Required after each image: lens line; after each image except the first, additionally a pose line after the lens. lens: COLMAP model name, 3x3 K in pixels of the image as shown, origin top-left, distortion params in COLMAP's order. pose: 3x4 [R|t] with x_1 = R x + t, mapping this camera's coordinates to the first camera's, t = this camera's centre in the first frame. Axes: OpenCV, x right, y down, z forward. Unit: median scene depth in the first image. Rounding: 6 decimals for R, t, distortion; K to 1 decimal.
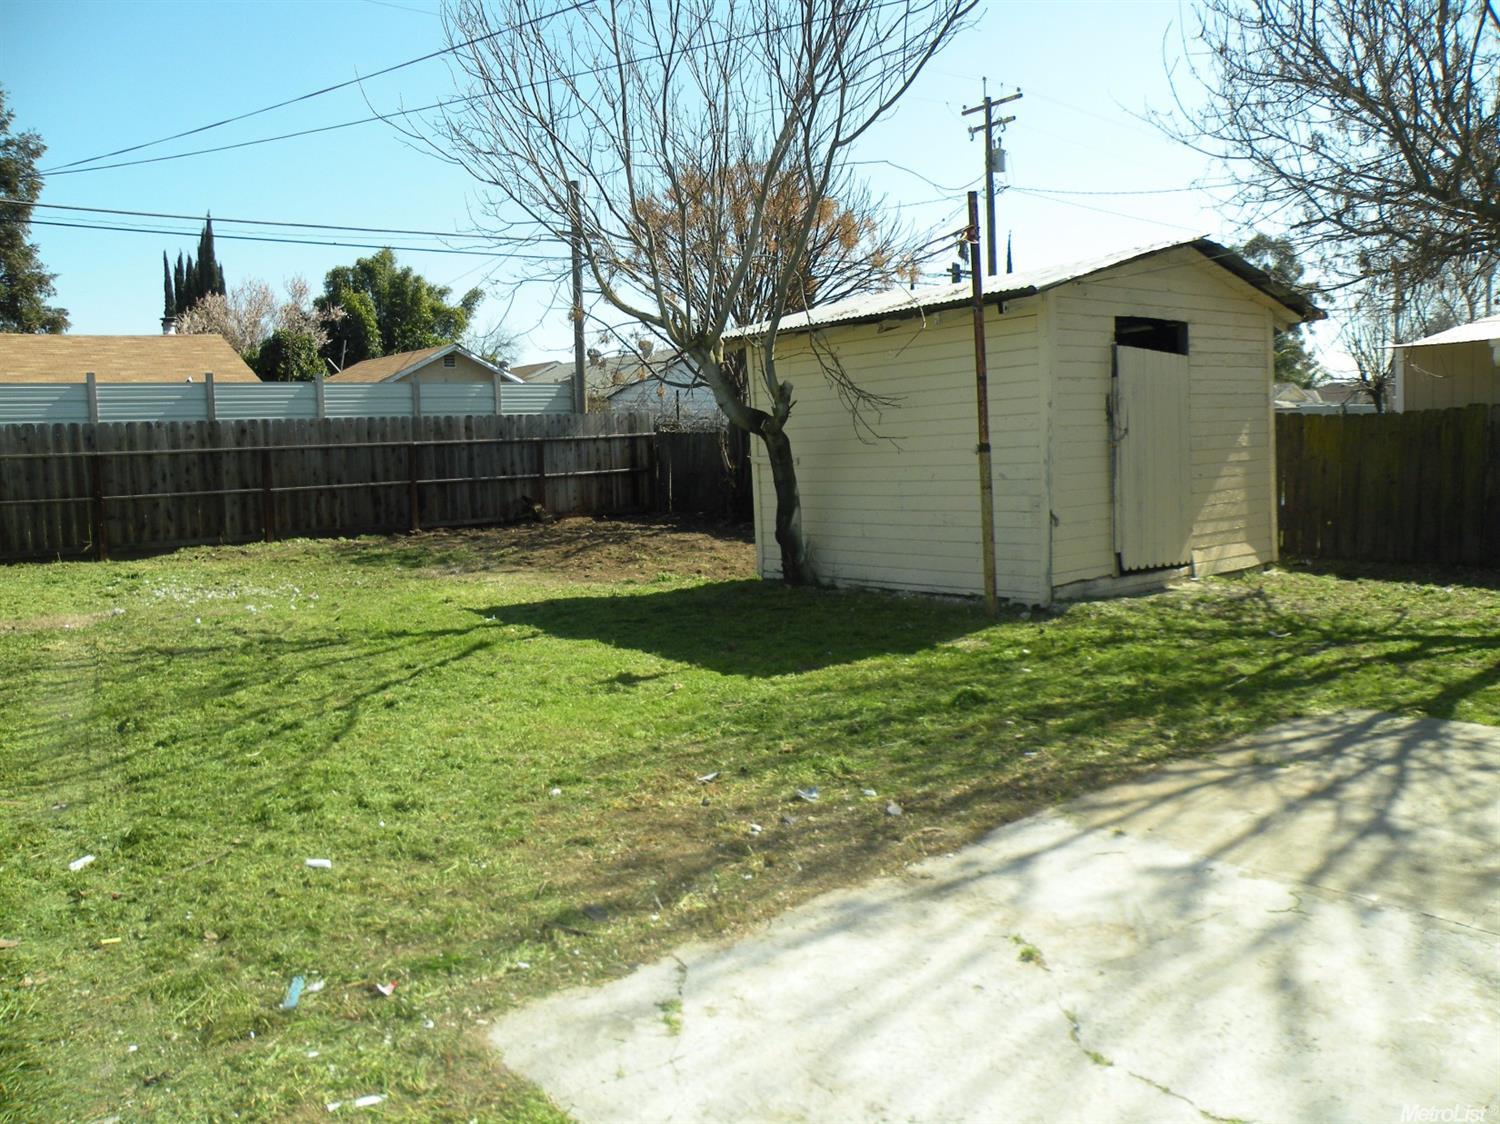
lens RADIAL K [[1205.4, 0, 751.1], [0, 1205.4, 554.7], [0, 0, 1]] dist [-0.157507, 0.144480]
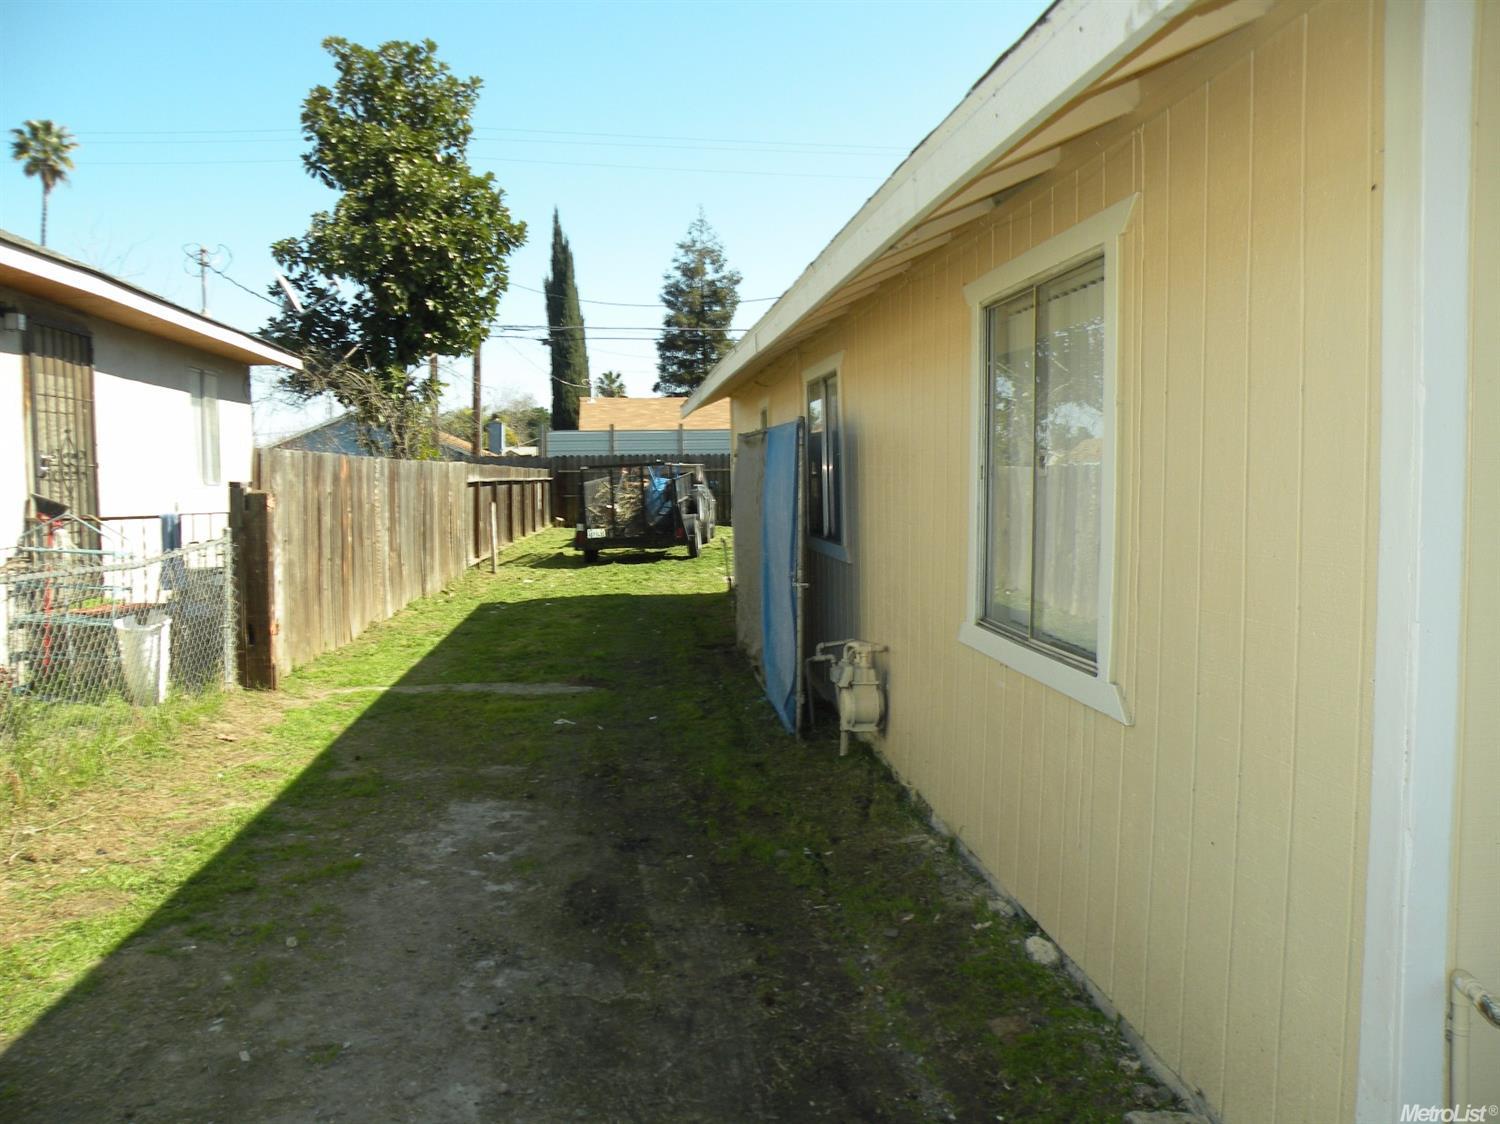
lens RADIAL K [[1217.1, 0, 751.2], [0, 1217.1, 559.1], [0, 0, 1]] dist [-0.165570, 0.150942]
pose [[0.845045, 0.054951, -0.531864, 0.802810], [-0.062065, 0.998062, 0.004506, 0.075337], [0.531081, 0.029202, 0.846818, -1.035603]]
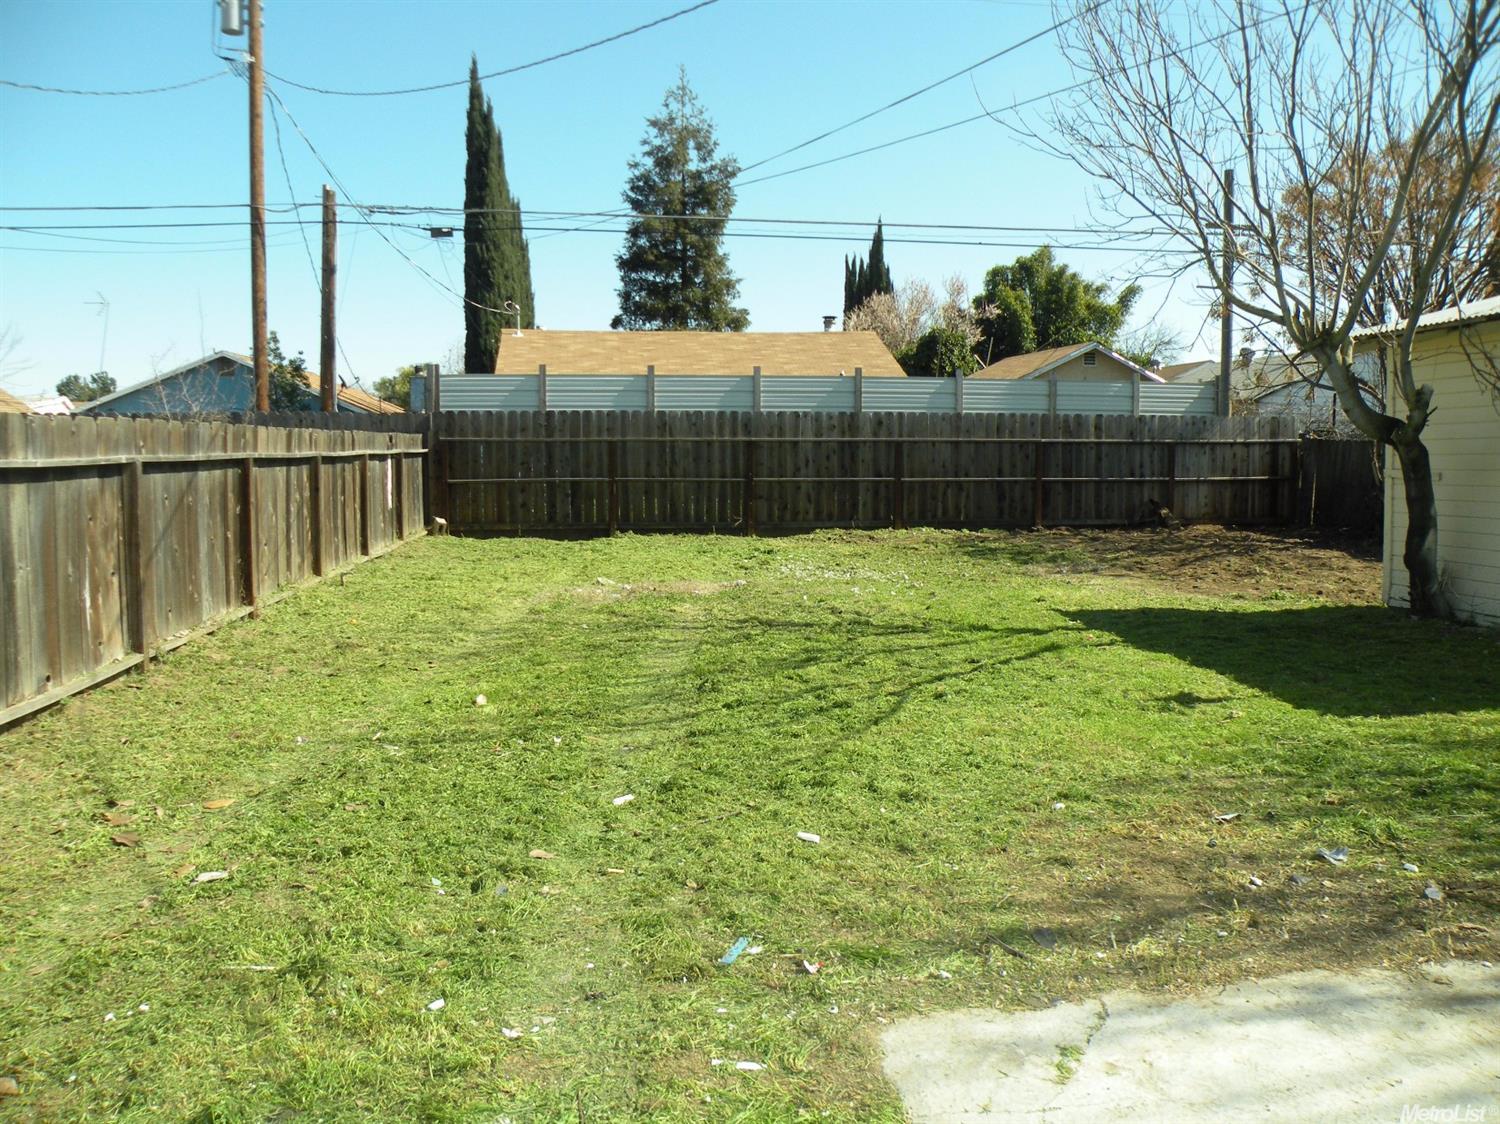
lens RADIAL K [[1205.4, 0, 751.1], [0, 1205.4, 554.7], [0, 0, 1]] dist [-0.157507, 0.144480]
pose [[0.858493, 0.073450, -0.507538, 0.044036], [-0.072332, 0.997139, 0.021956, -0.003430], [0.507698, 0.017862, 0.861350, 0.019328]]
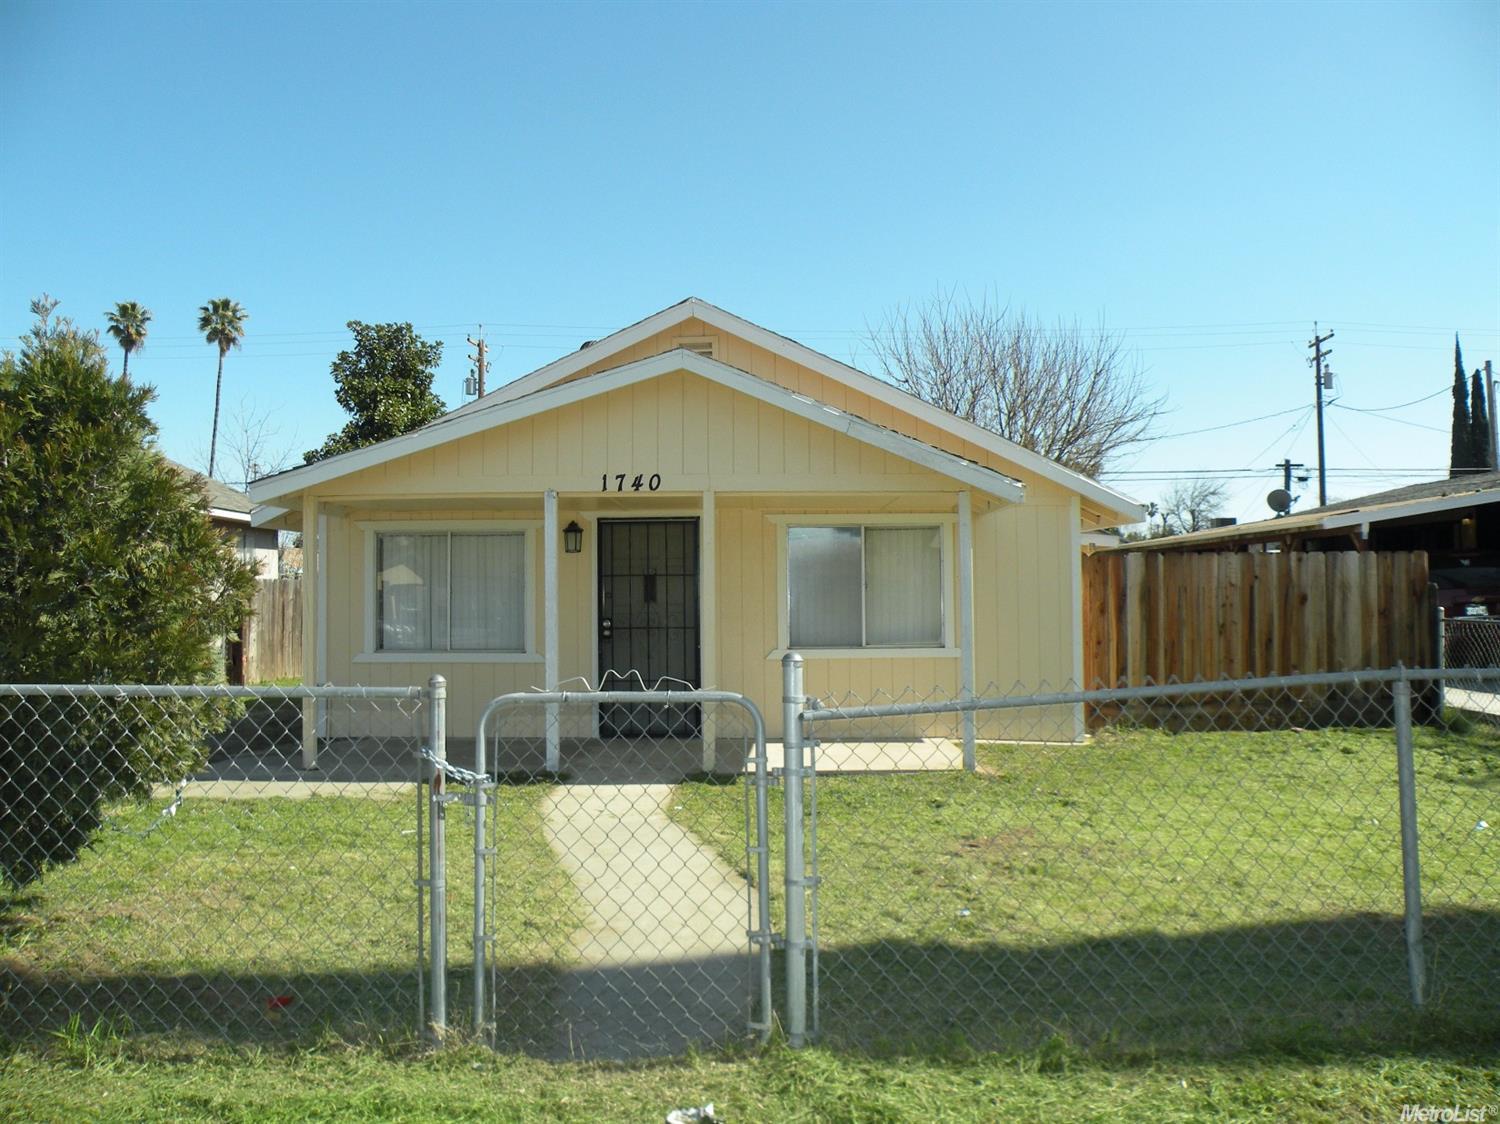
lens RADIAL K [[1217.1, 0, 751.2], [0, 1217.1, 559.1], [0, 0, 1]] dist [-0.165570, 0.150942]
pose [[0.770790, 0.004437, -0.637074, 1.883156], [-0.072333, 0.994119, -0.080591, 0.085409], [0.632969, 0.108200, 0.766578, -1.449312]]
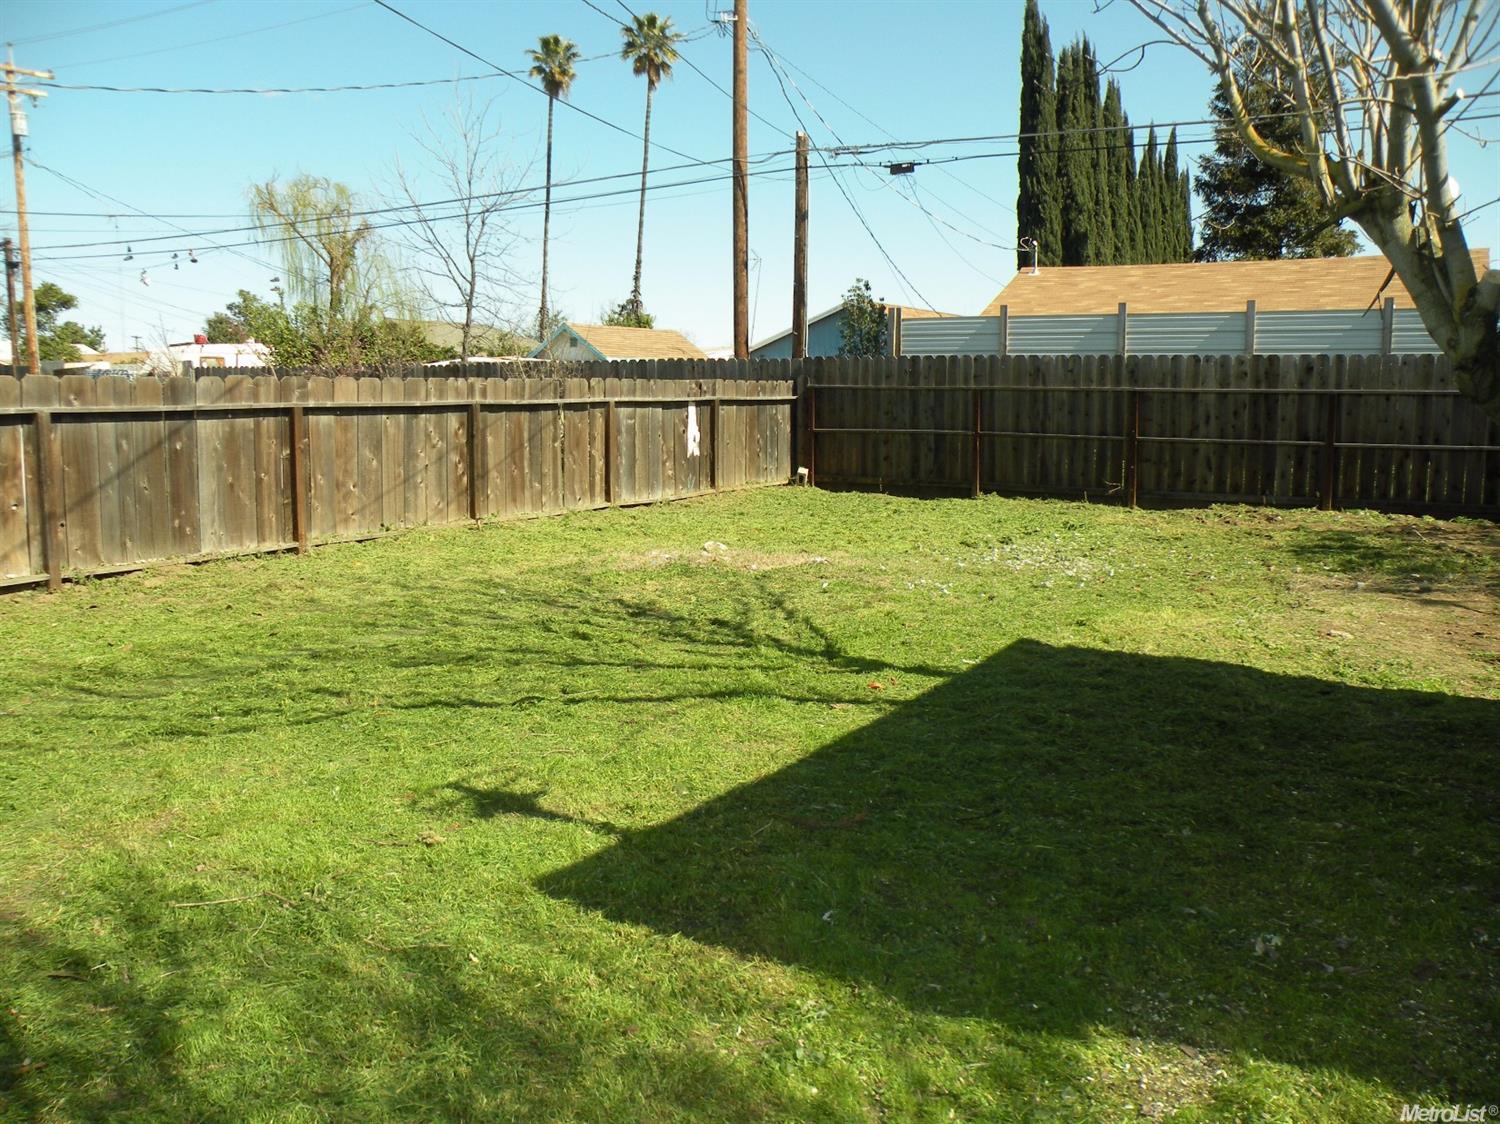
lens RADIAL K [[1204.1, 0, 744.1], [0, 1204.1, 557.0], [0, 0, 1]] dist [-0.164709, 0.155022]
pose [[0.352760, 0.155324, -0.922732, 0.316740], [-0.099551, 0.986760, 0.128044, -0.070588], [0.930403, 0.046690, 0.363552, 0.600422]]
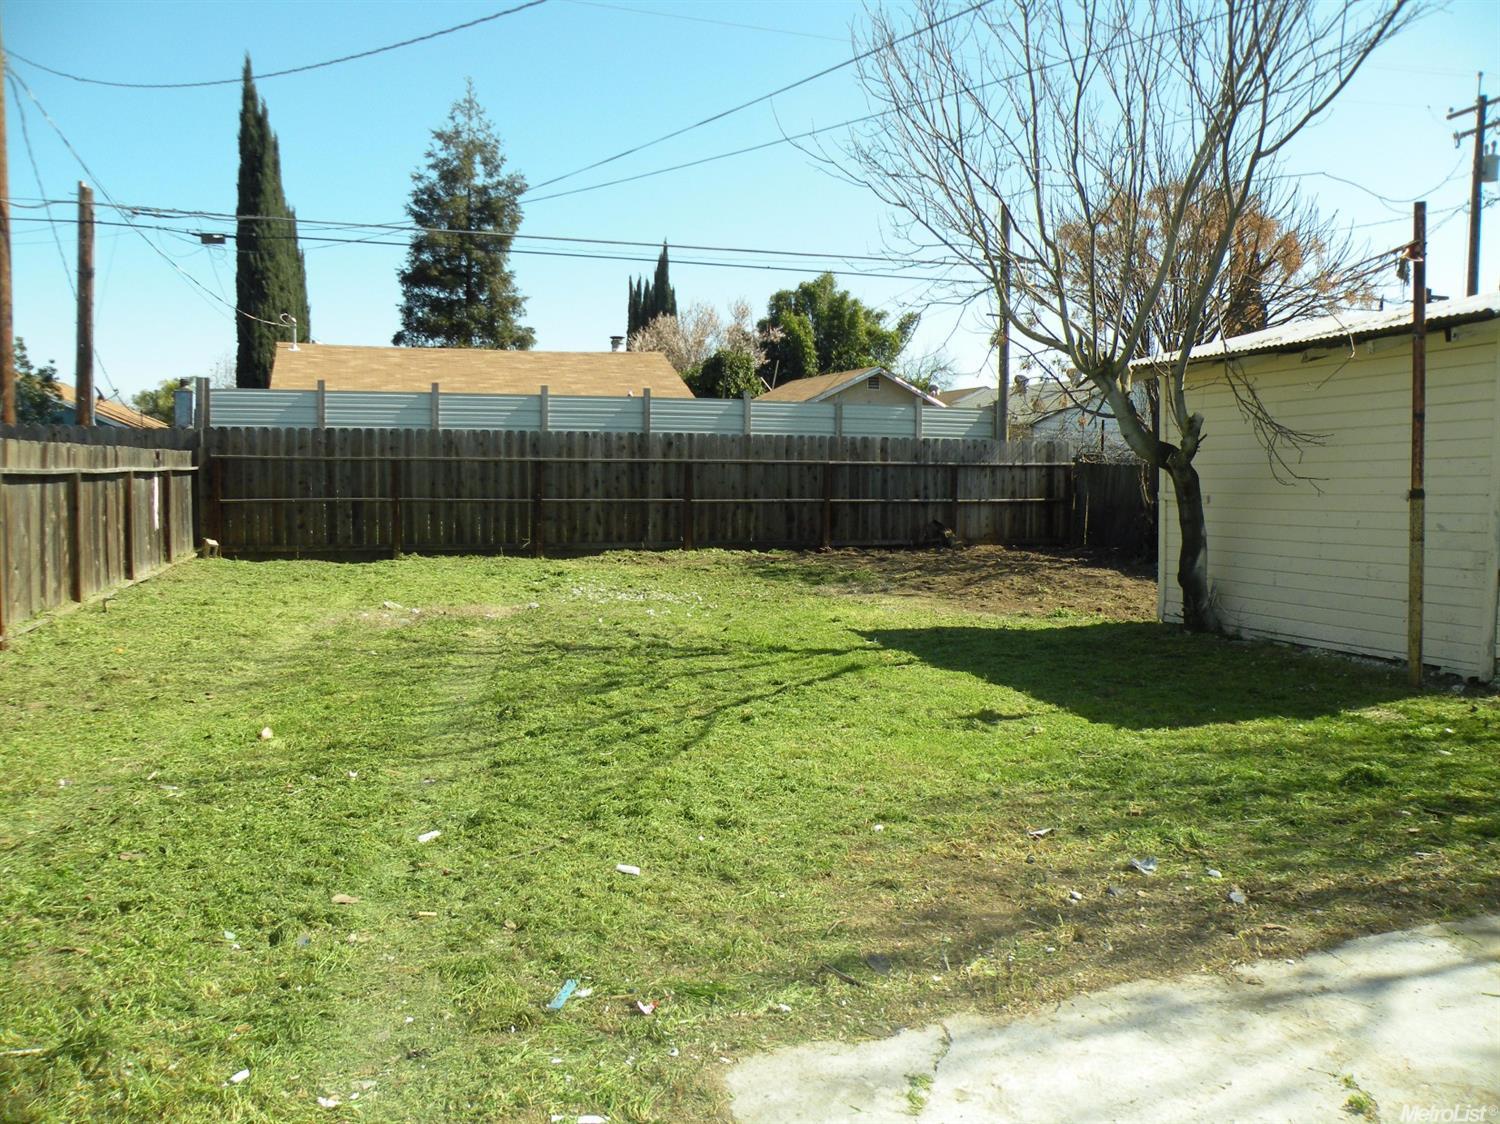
lens RADIAL K [[1205.4, 0, 751.1], [0, 1205.4, 554.7], [0, 0, 1]] dist [-0.157507, 0.144480]
pose [[0.936106, 0.062075, -0.346196, 0.028319], [-0.069214, 0.997567, -0.008284, -0.003091], [0.344840, 0.031717, 0.938126, 0.023666]]
